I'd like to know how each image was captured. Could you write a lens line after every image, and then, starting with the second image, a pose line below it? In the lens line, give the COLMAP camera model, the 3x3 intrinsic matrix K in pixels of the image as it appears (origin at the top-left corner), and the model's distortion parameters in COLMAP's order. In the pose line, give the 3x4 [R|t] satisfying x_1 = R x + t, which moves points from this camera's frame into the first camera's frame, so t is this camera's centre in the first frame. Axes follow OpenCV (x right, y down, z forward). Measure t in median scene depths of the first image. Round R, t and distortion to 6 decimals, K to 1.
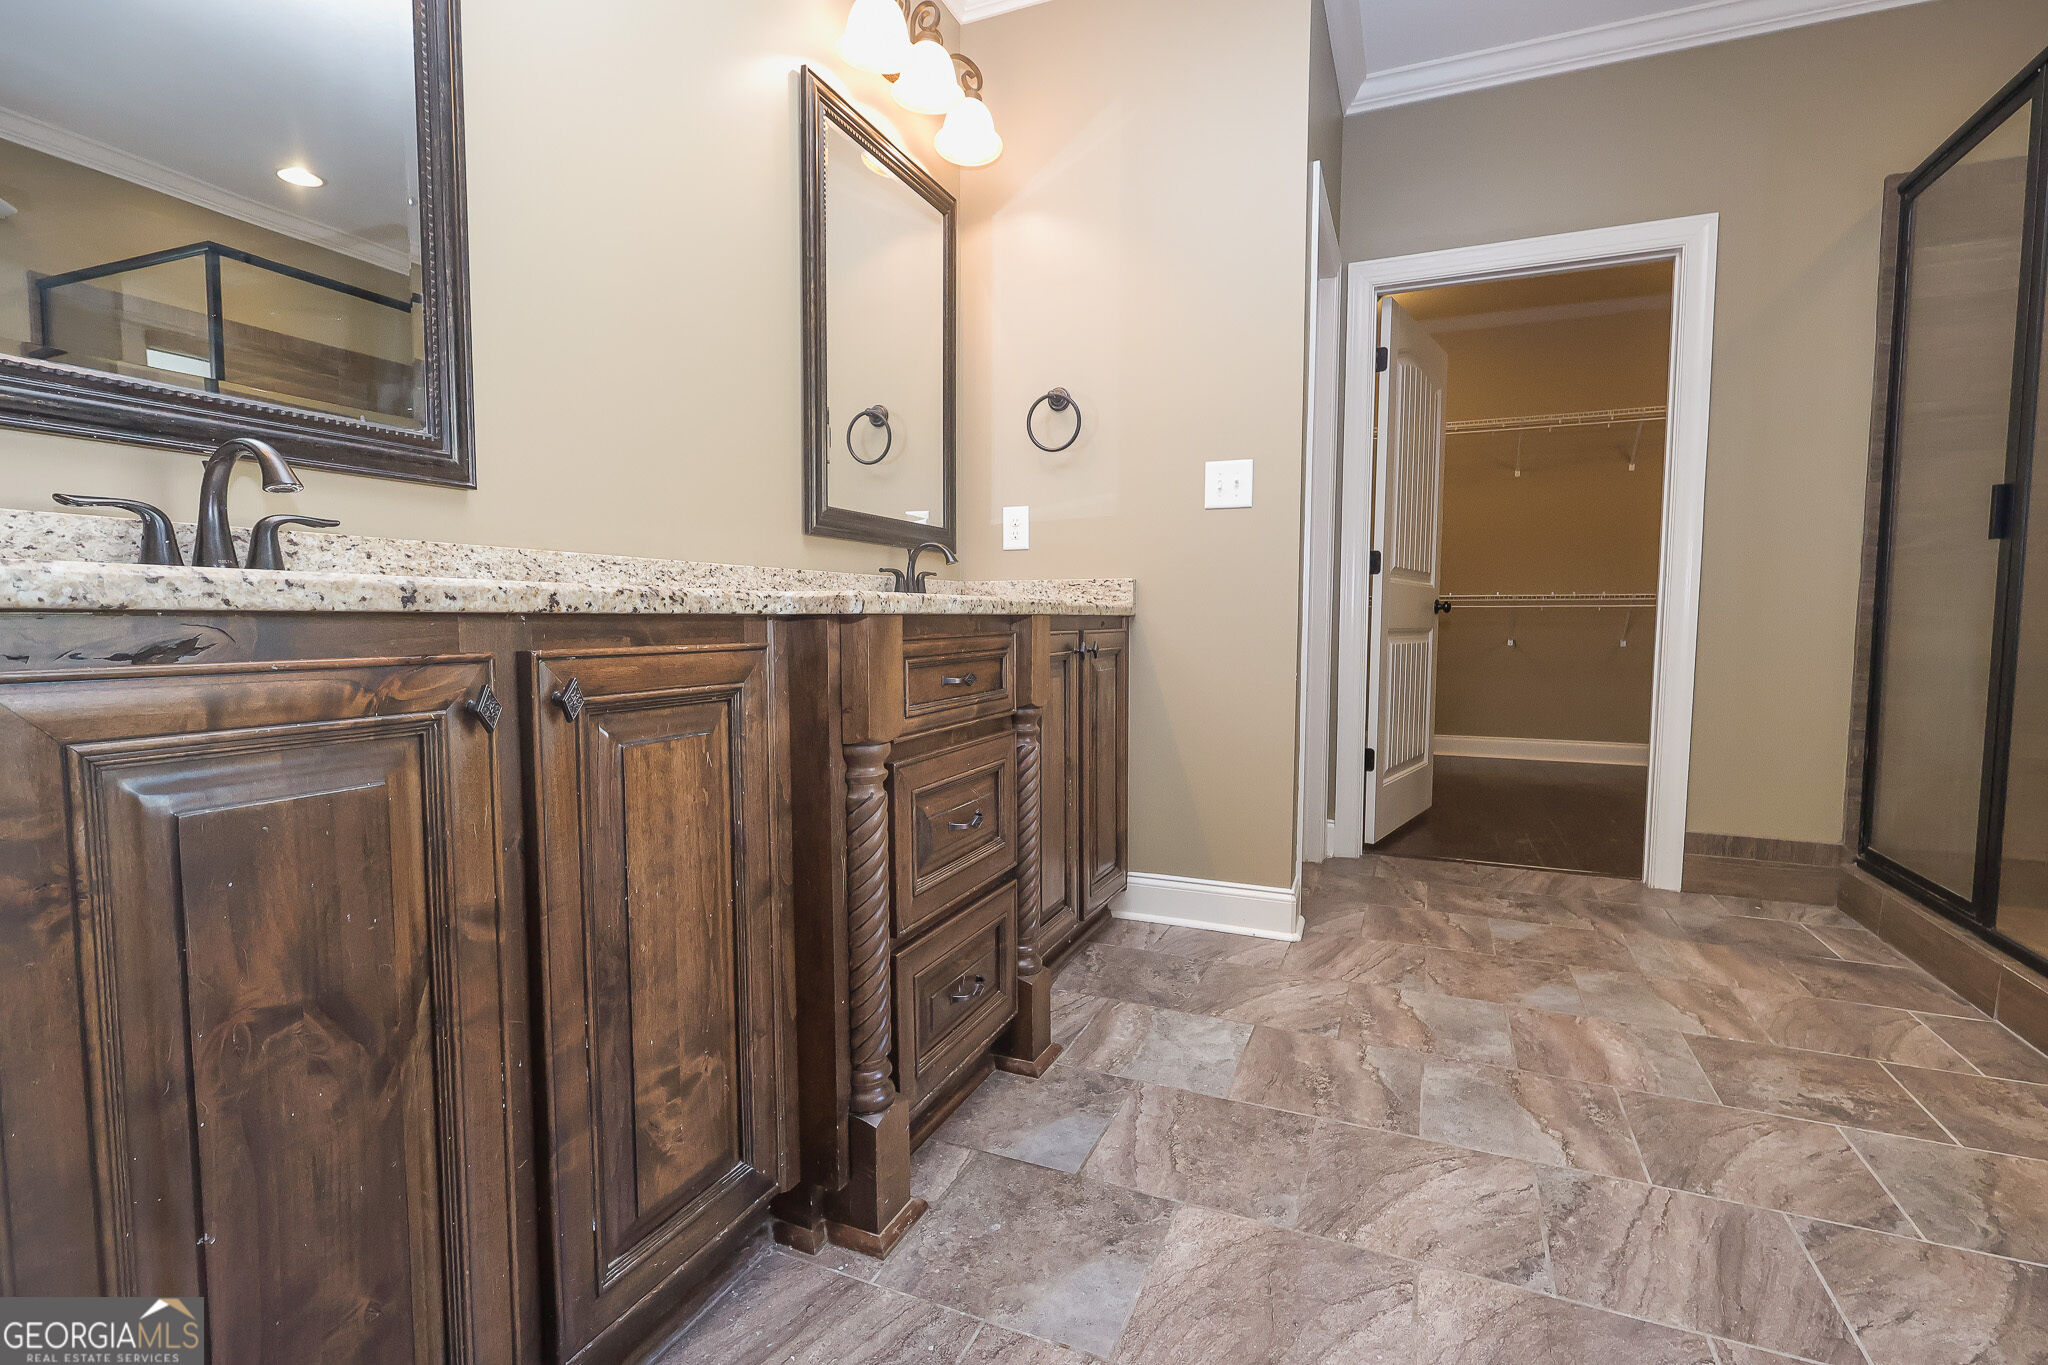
lens RADIAL K [[960.3, 0, 1061.2], [0, 960.3, 689.8], [0, 0, 1]] dist [0.001448, 0.001082]
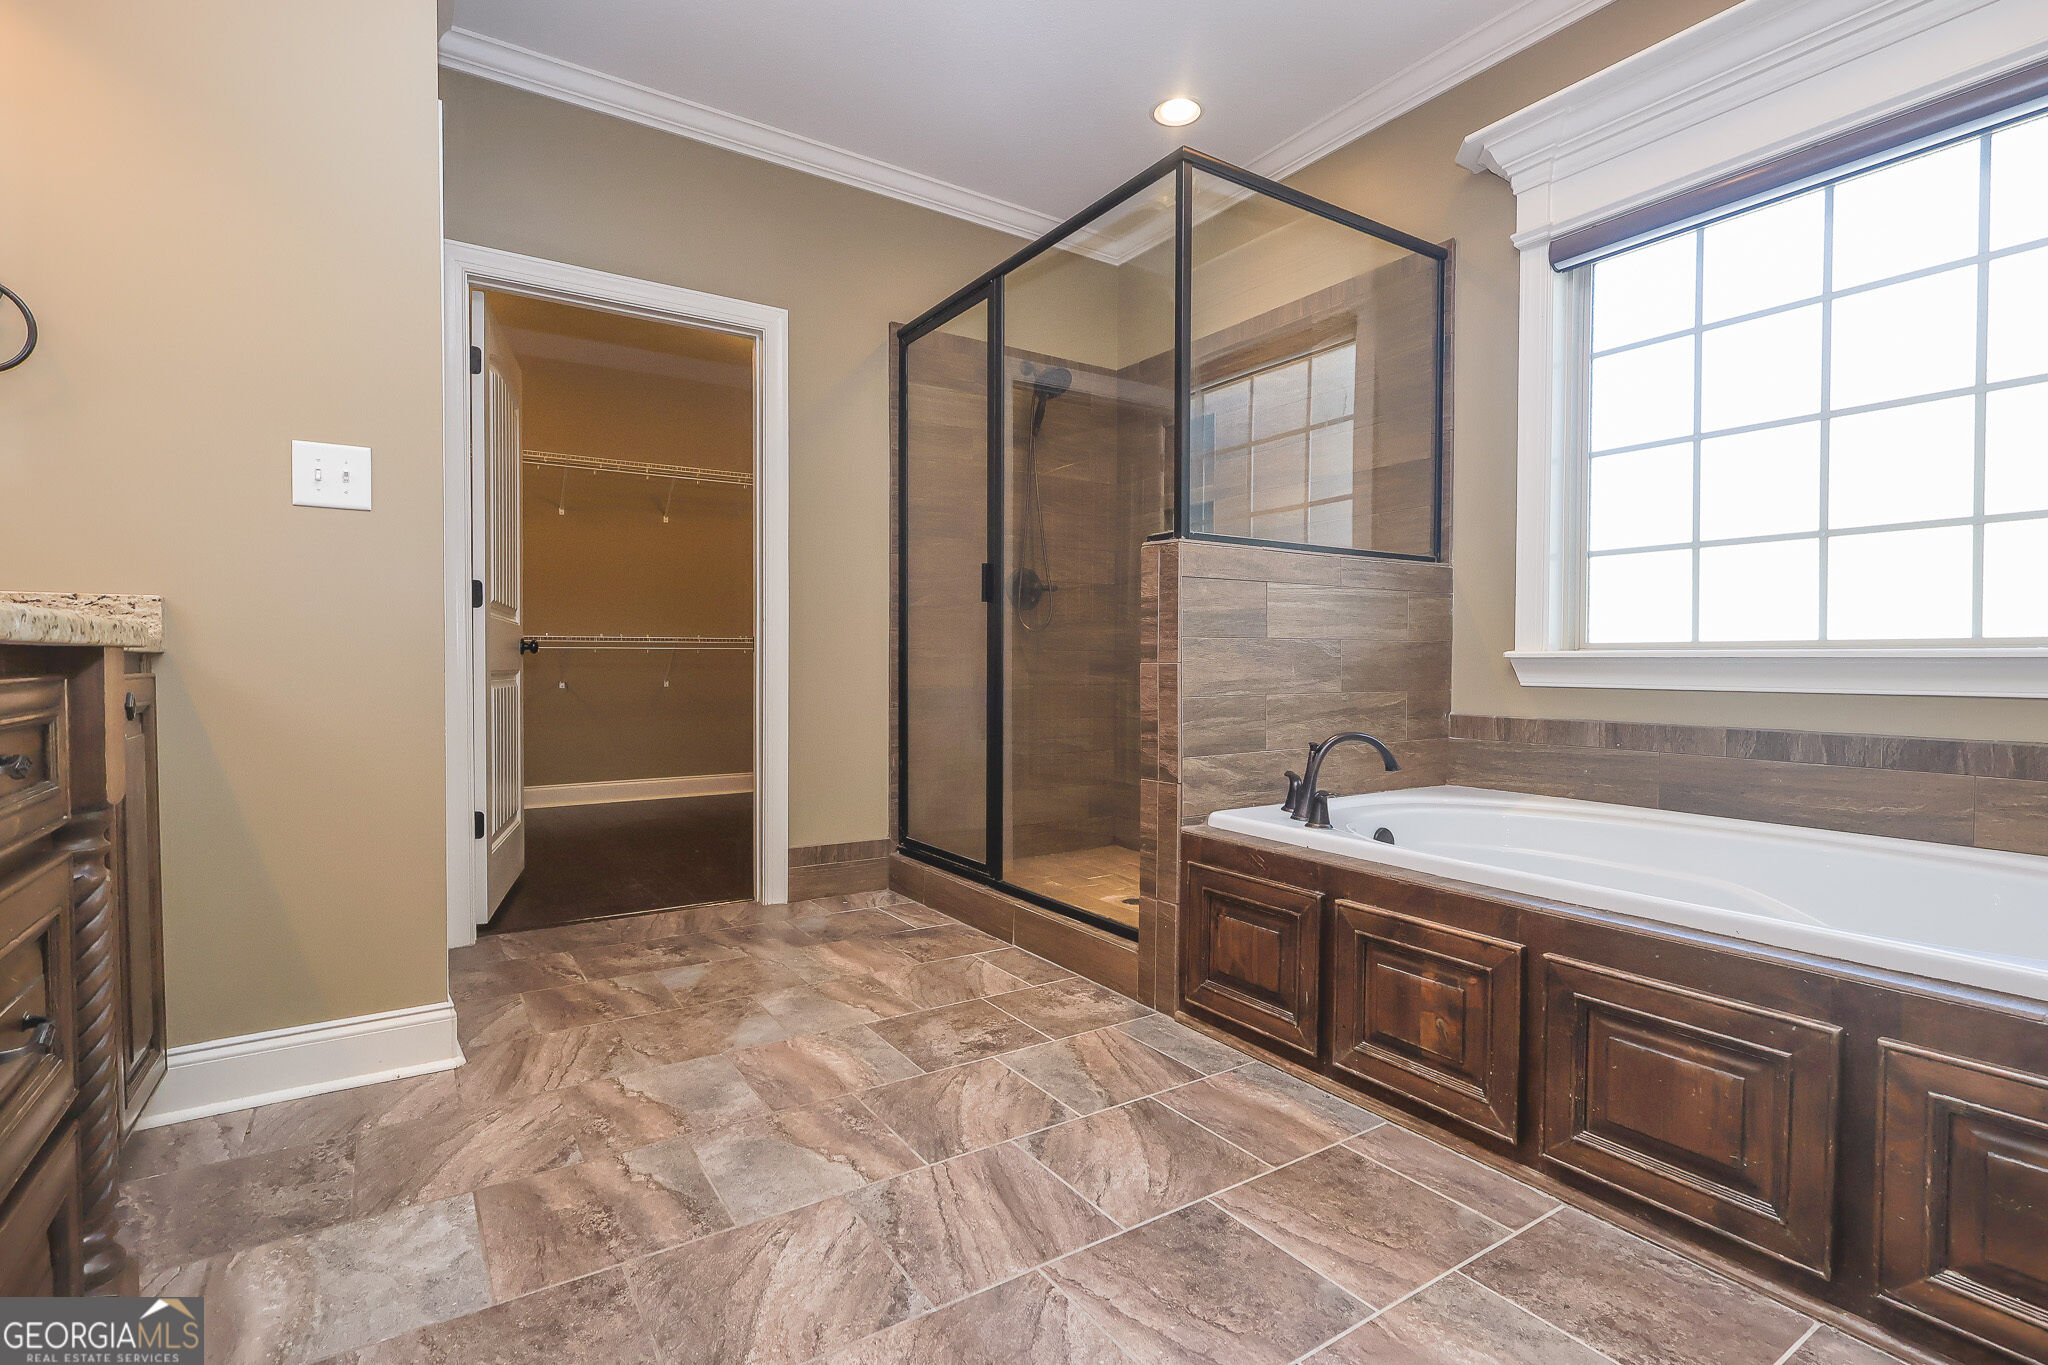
lens RADIAL K [[960.3, 0, 1025.8], [0, 960.3, 683.9], [0, 0, 1]] dist [0.001448, 0.001082]
pose [[0.561891, -0.020843, 0.826949, -0.141198], [0.063079, 0.997851, -0.017710, -0.007787], [-0.824803, 0.062115, 0.561998, 0.155268]]
